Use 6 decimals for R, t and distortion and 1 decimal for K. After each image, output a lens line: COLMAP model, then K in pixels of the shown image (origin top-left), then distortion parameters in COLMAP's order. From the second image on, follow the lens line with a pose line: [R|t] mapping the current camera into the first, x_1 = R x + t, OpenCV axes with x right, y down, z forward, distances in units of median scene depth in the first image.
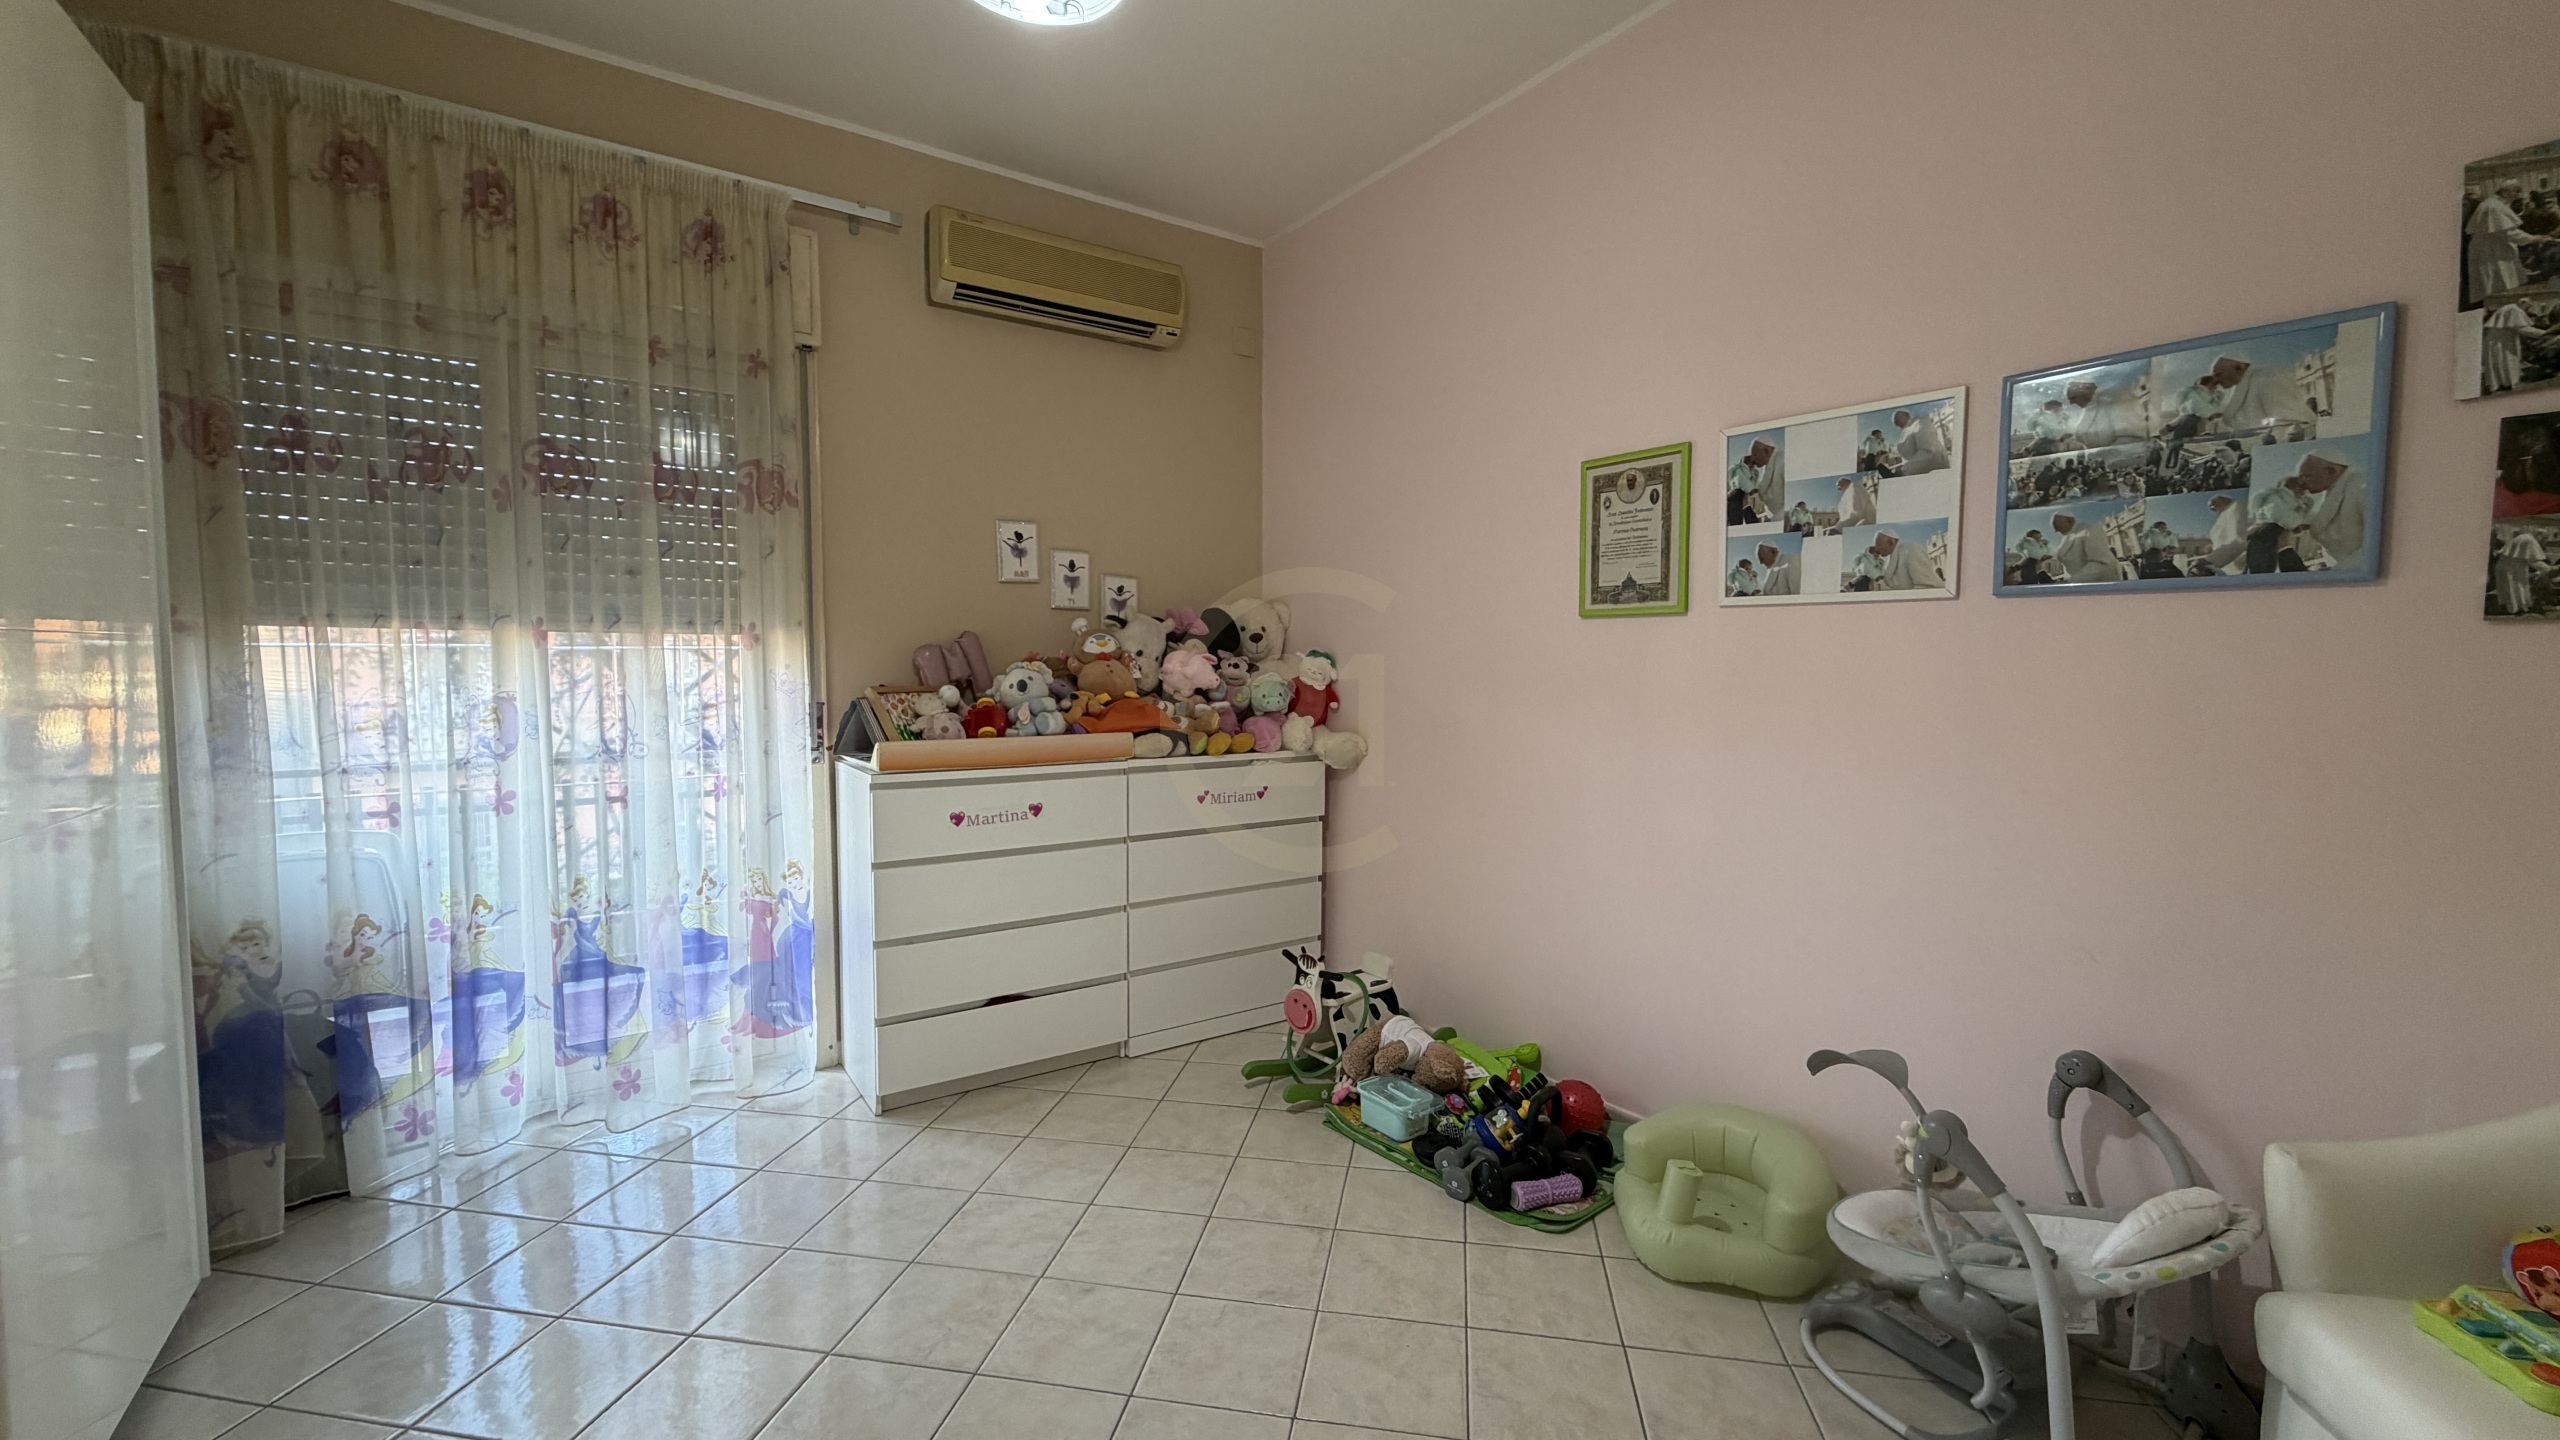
lens RADIAL K [[1021.6, 0, 1273.3], [0, 1021.6, 721.5], [0, 0, 1]] dist [0.002360, -0.000190]
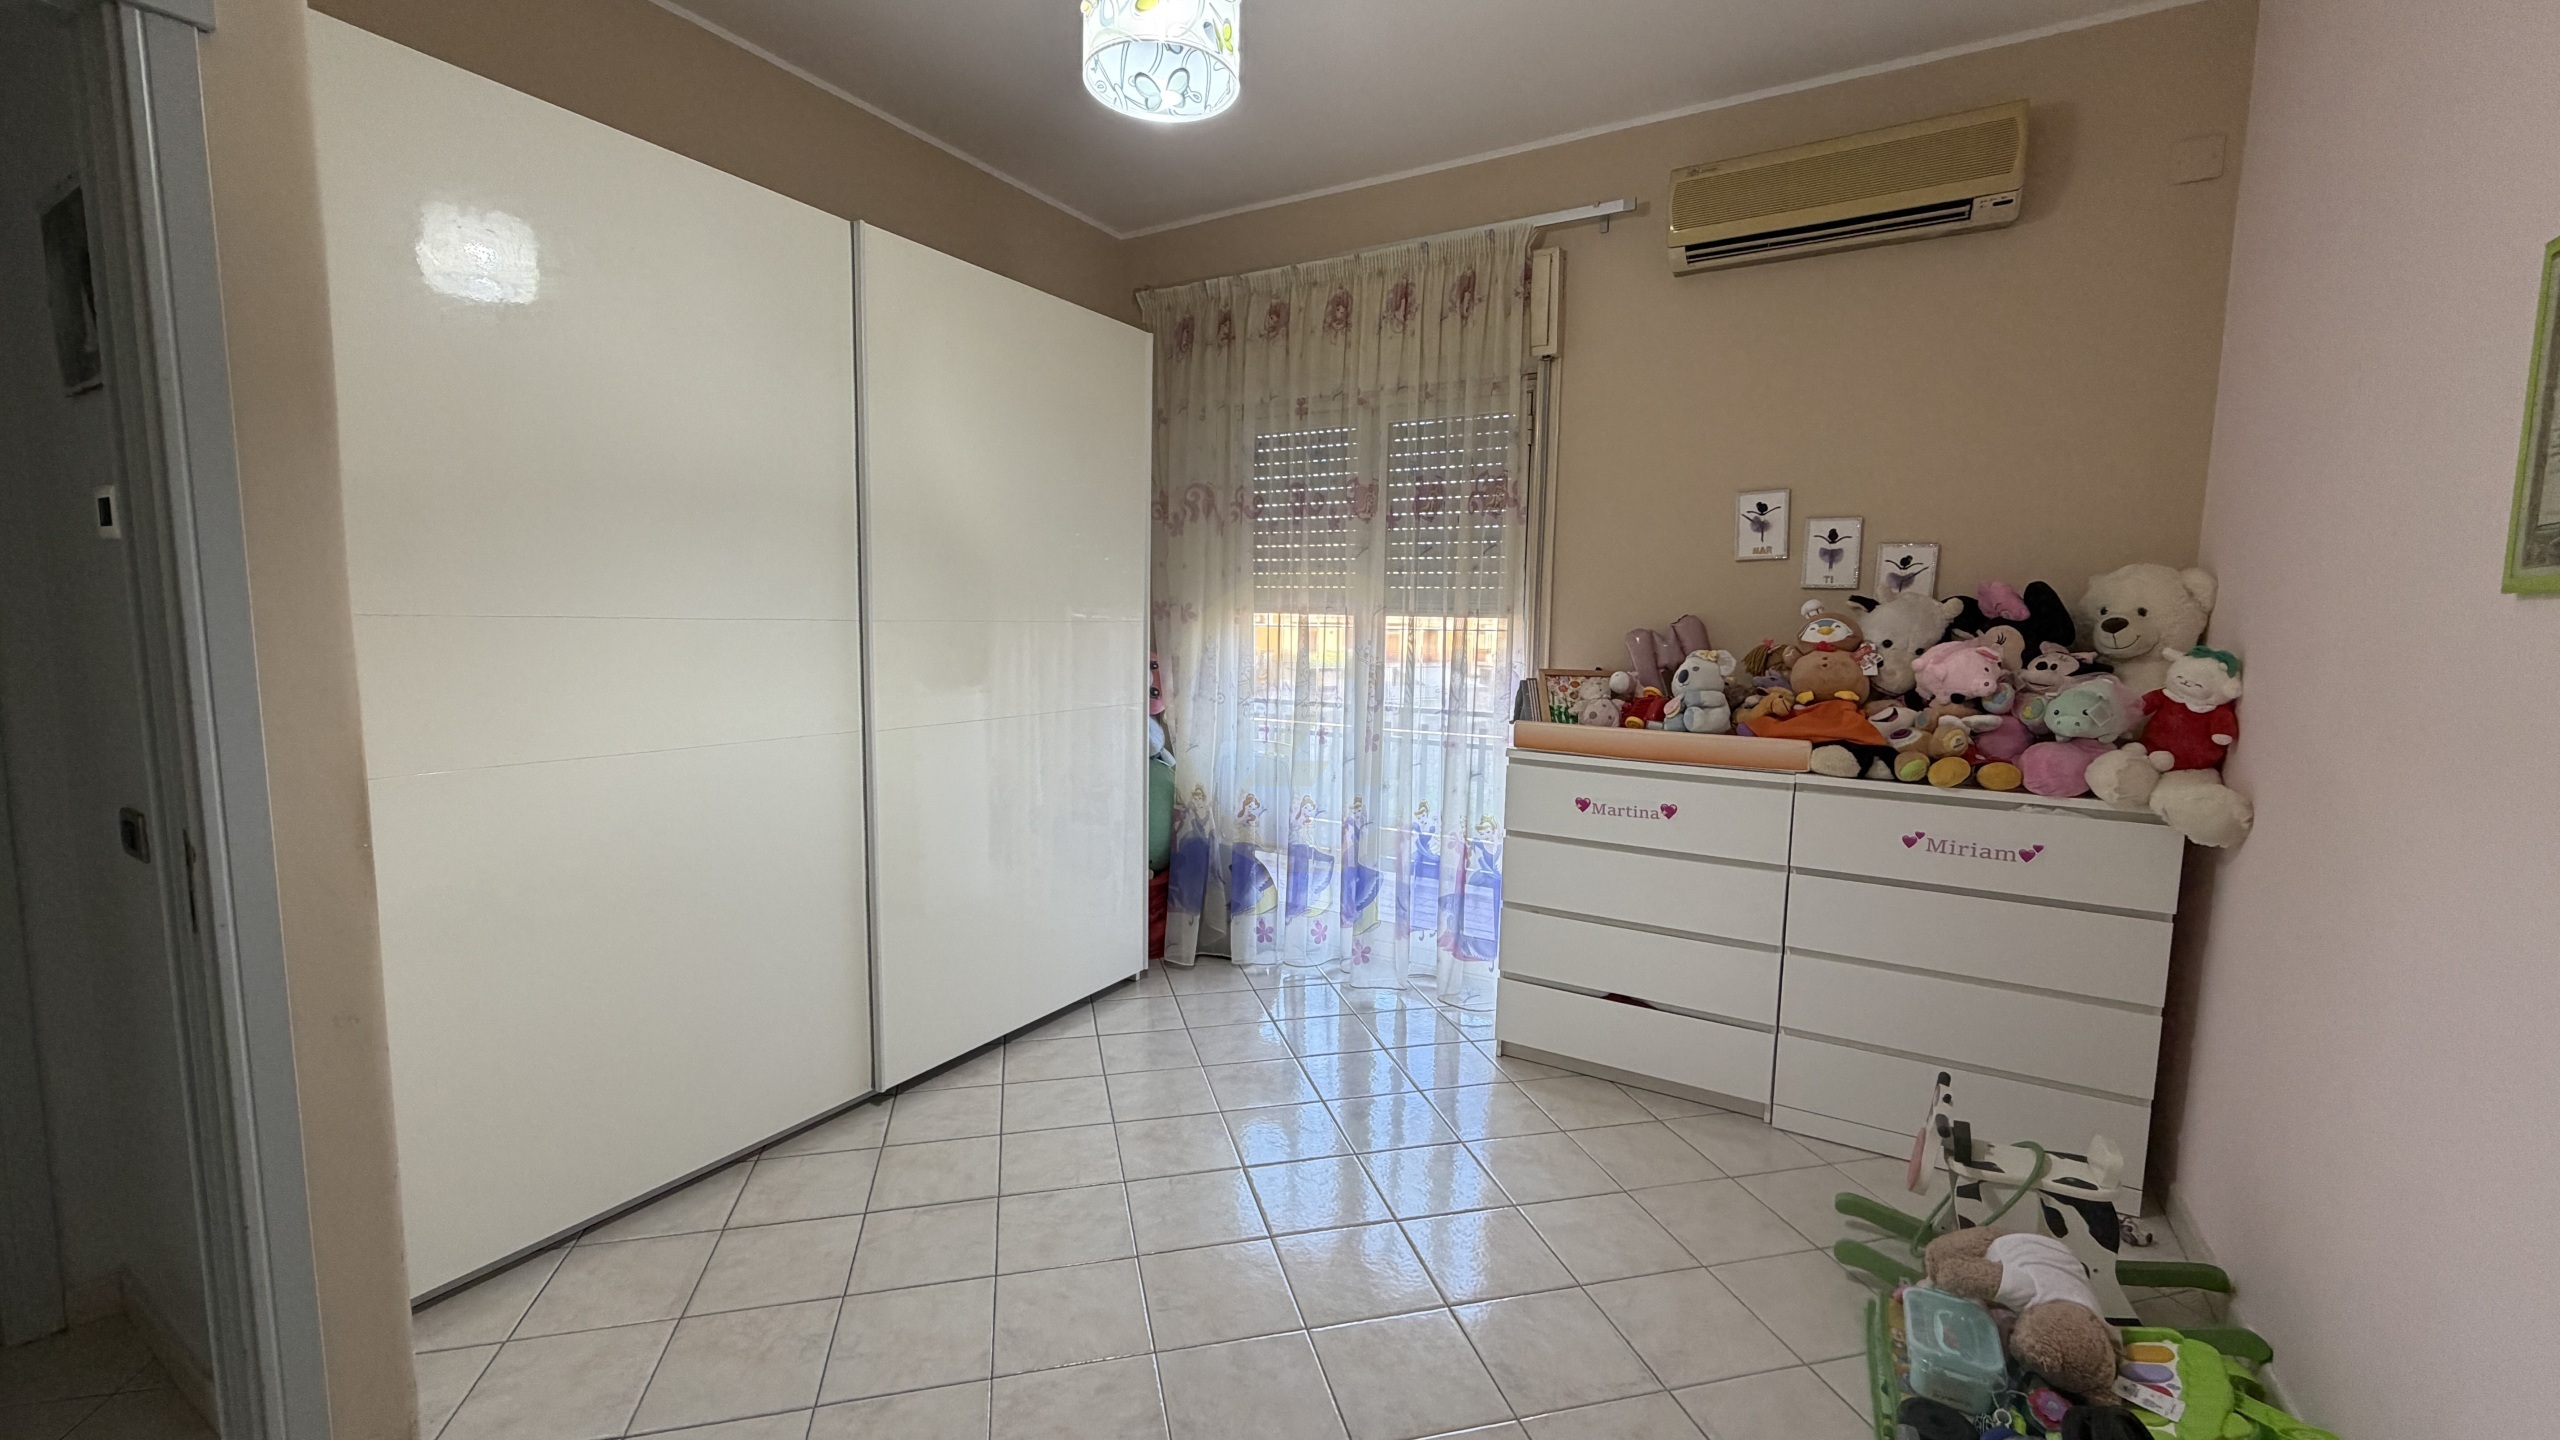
lens RADIAL K [[1021.6, 0, 1272.7], [0, 1021.6, 720.8], [0, 0, 1]] dist [0.002360, -0.000190]
pose [[0.405531, 0.097081, -0.908911, 0.425715], [-0.071653, 0.994661, 0.074270, -0.035367], [0.911269, 0.035007, 0.410322, 0.272695]]
